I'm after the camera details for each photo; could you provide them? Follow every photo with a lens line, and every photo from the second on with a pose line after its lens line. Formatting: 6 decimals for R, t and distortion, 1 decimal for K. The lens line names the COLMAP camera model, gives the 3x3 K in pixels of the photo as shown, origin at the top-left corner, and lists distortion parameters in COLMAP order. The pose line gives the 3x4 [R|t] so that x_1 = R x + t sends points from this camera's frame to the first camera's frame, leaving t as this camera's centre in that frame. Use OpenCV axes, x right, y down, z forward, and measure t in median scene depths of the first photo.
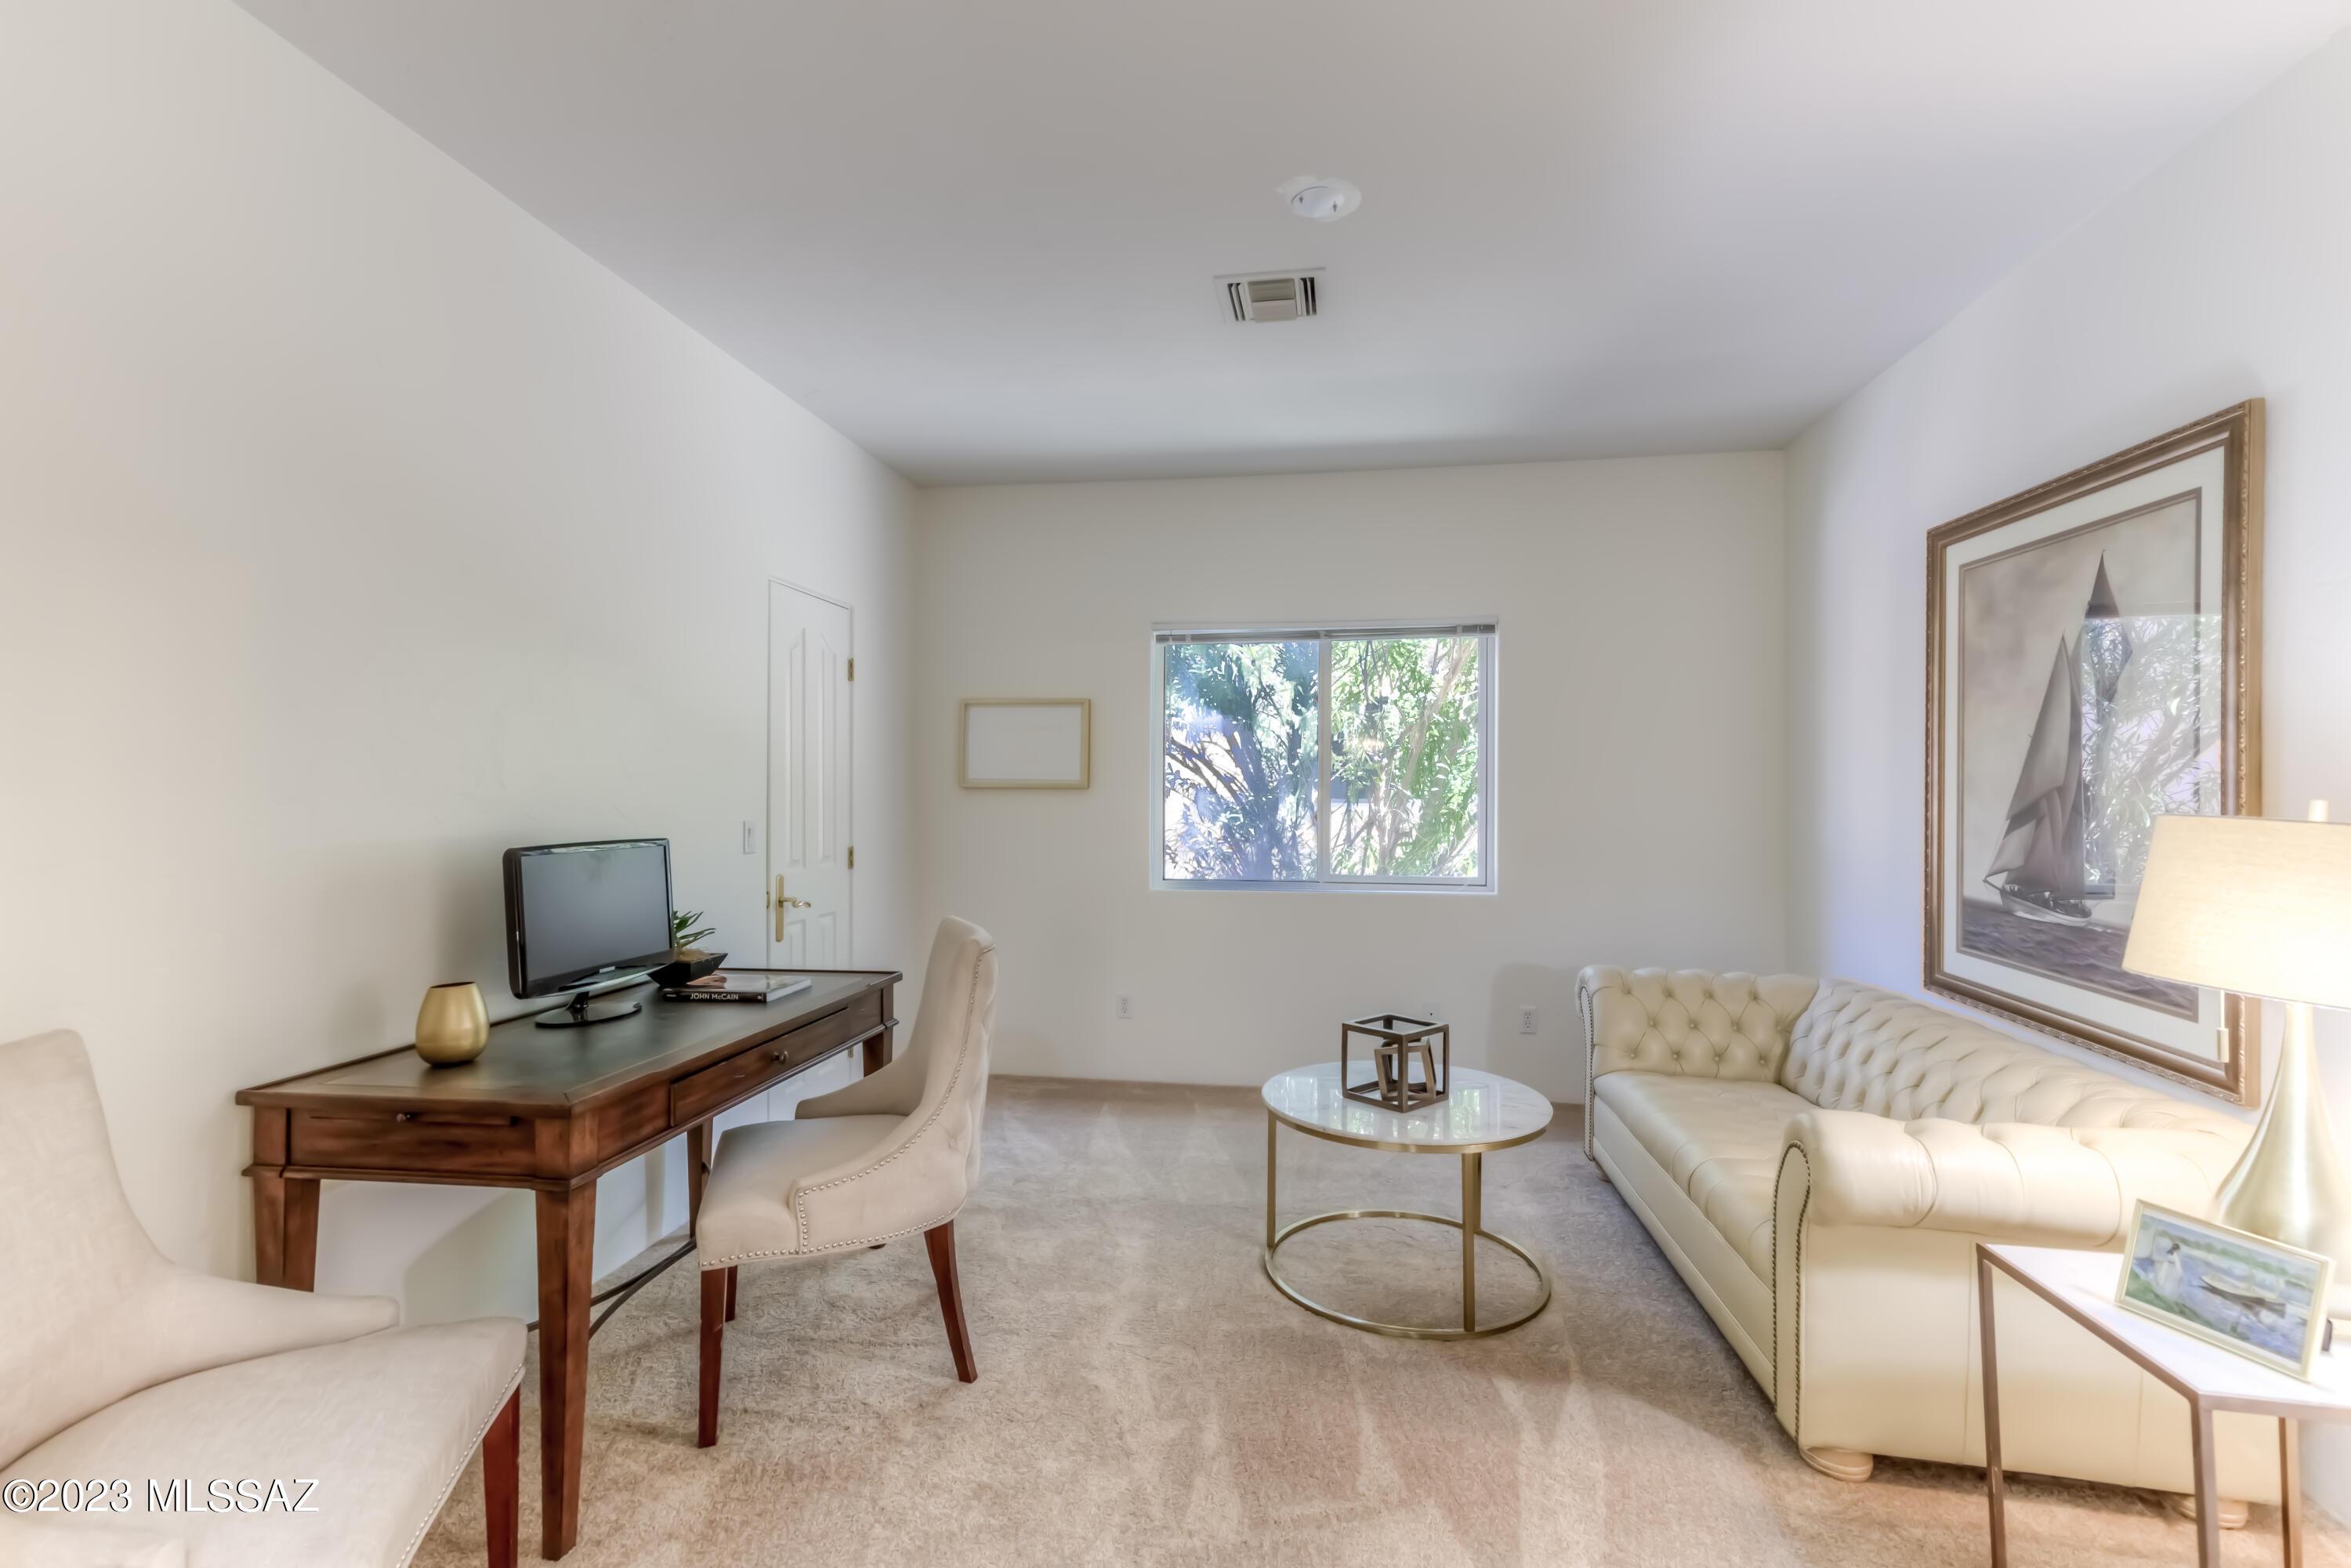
lens RADIAL K [[1025.8, 0, 1175.5], [0, 1025.8, 784.0], [0, 0, 1]] dist [0.000567, 0.000088]
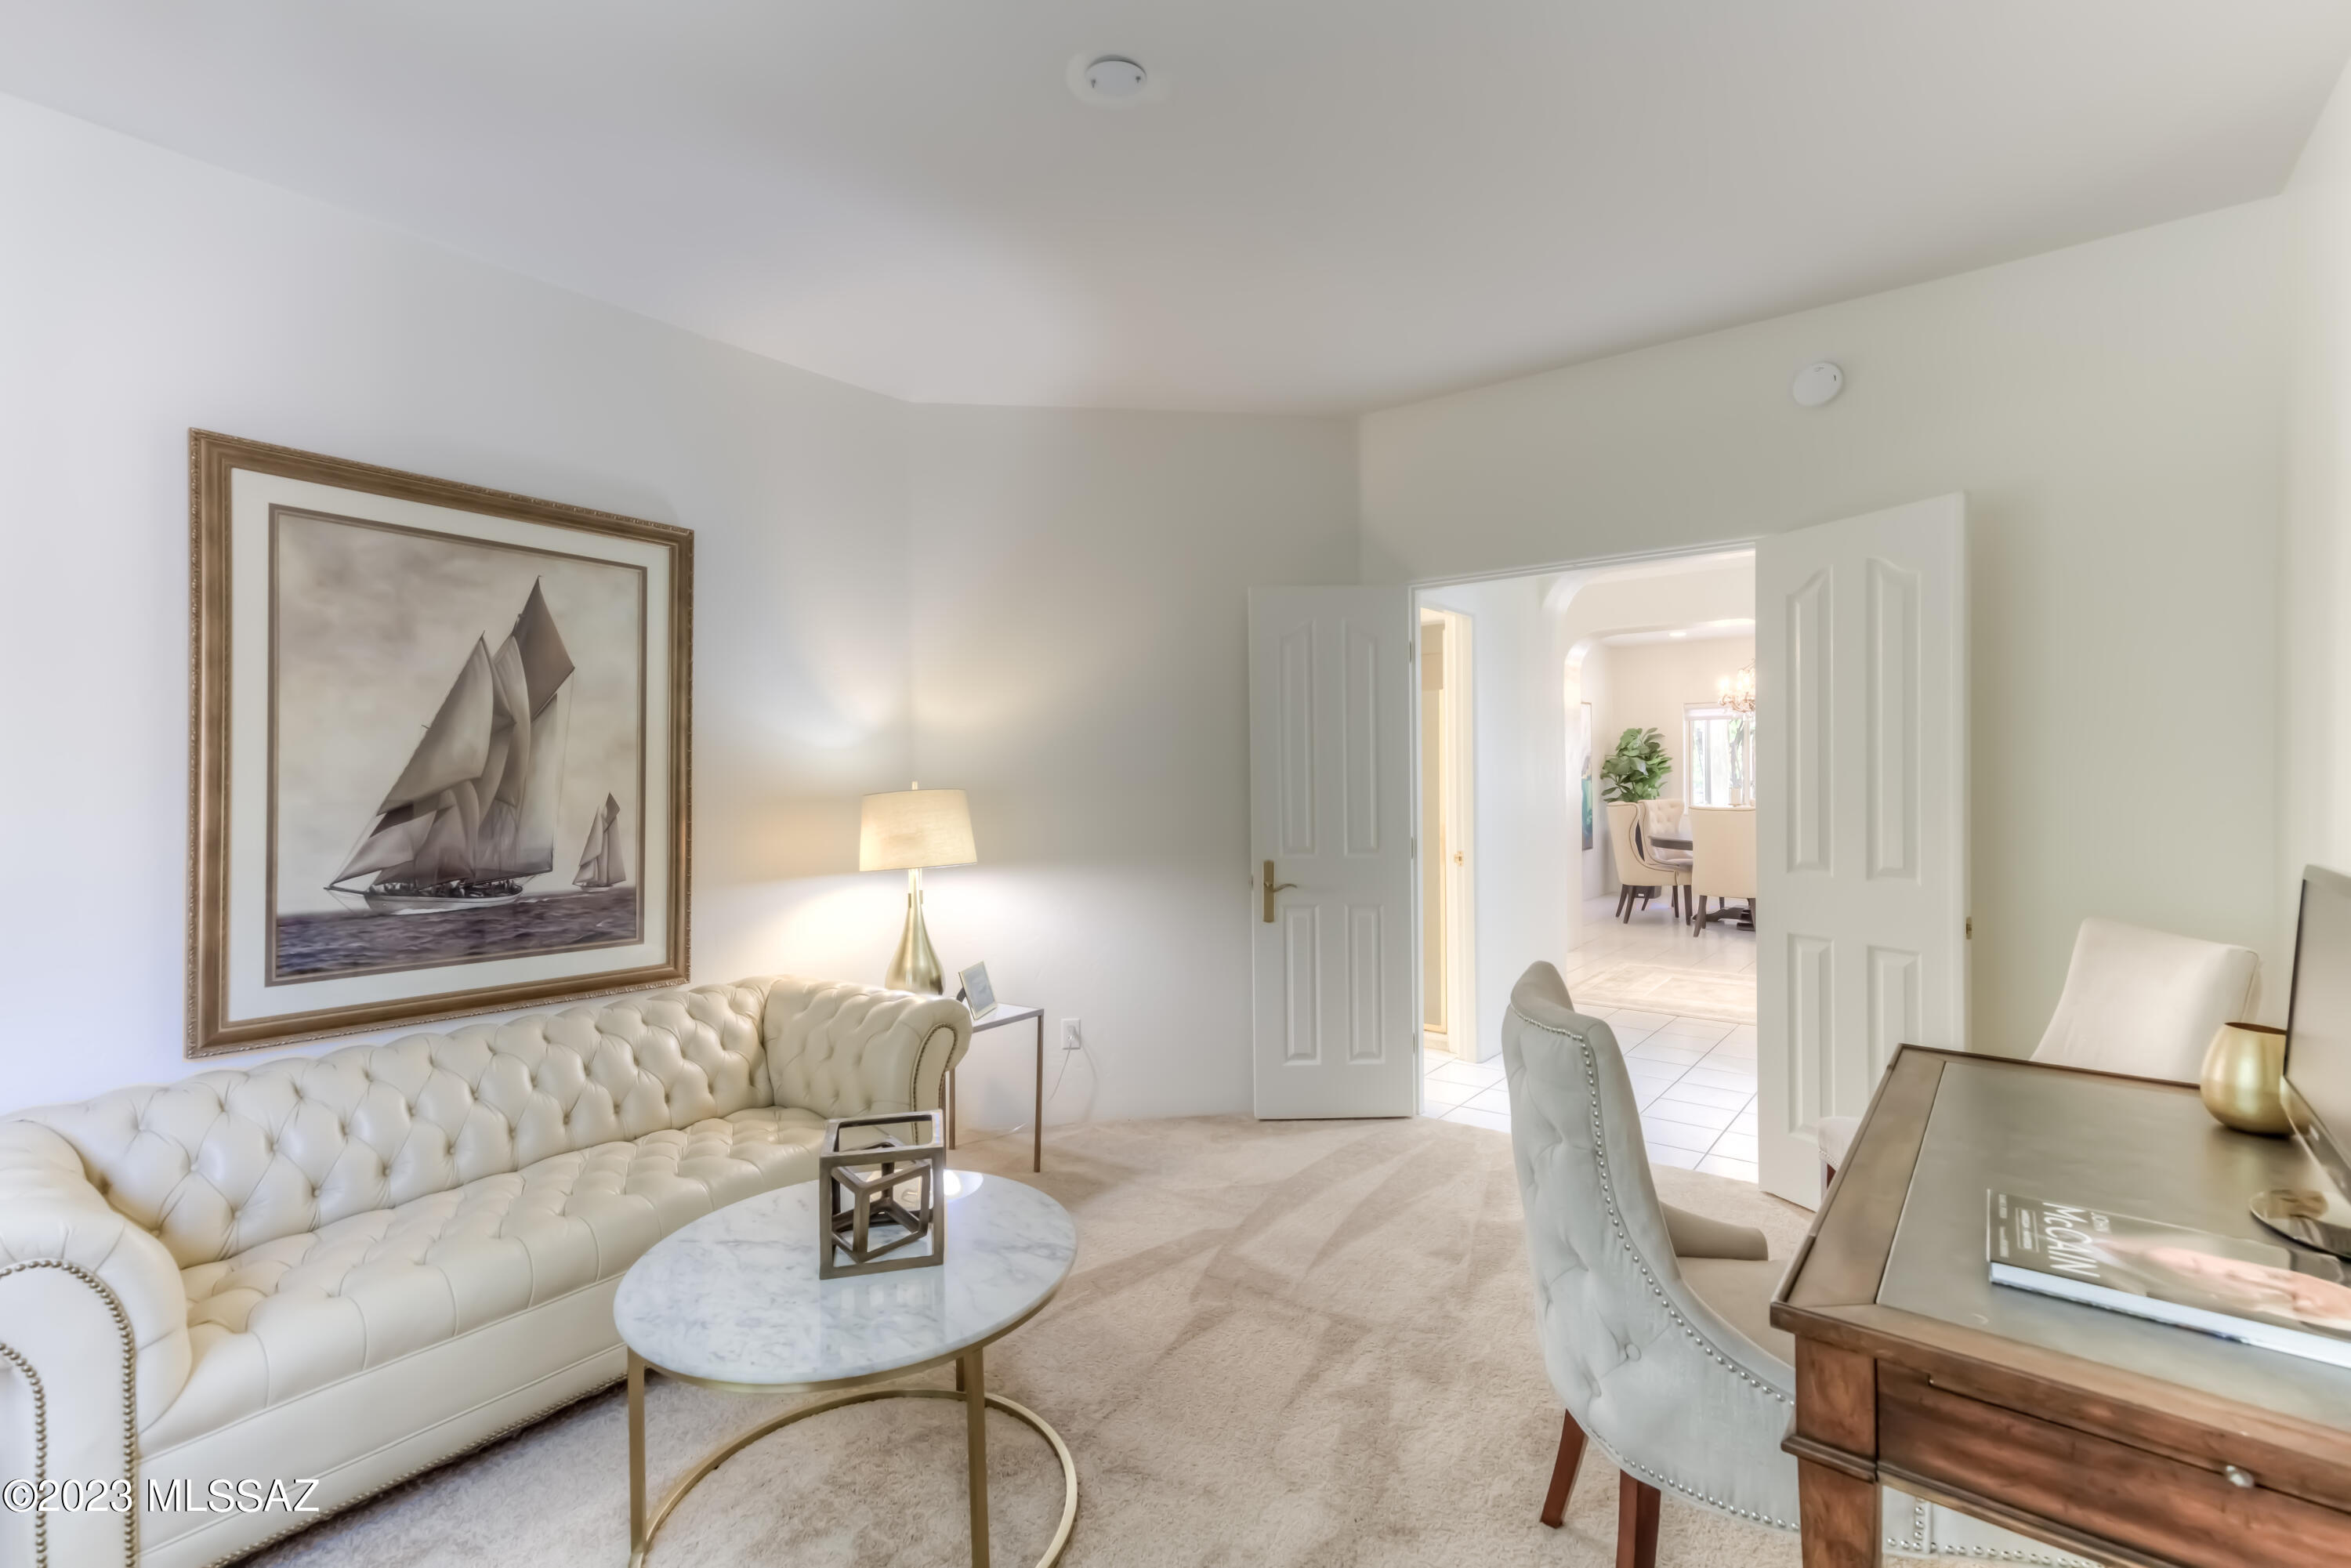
lens RADIAL K [[1025.8, 0, 1175.5], [0, 1025.8, 784.0], [0, 0, 1]] dist [0.000567, 0.000088]
pose [[-0.865831, -0.003369, 0.500325, -0.273103], [0.002185, 0.999942, 0.010514, -0.000748], [-0.500332, 0.010197, -0.865774, 1.466954]]
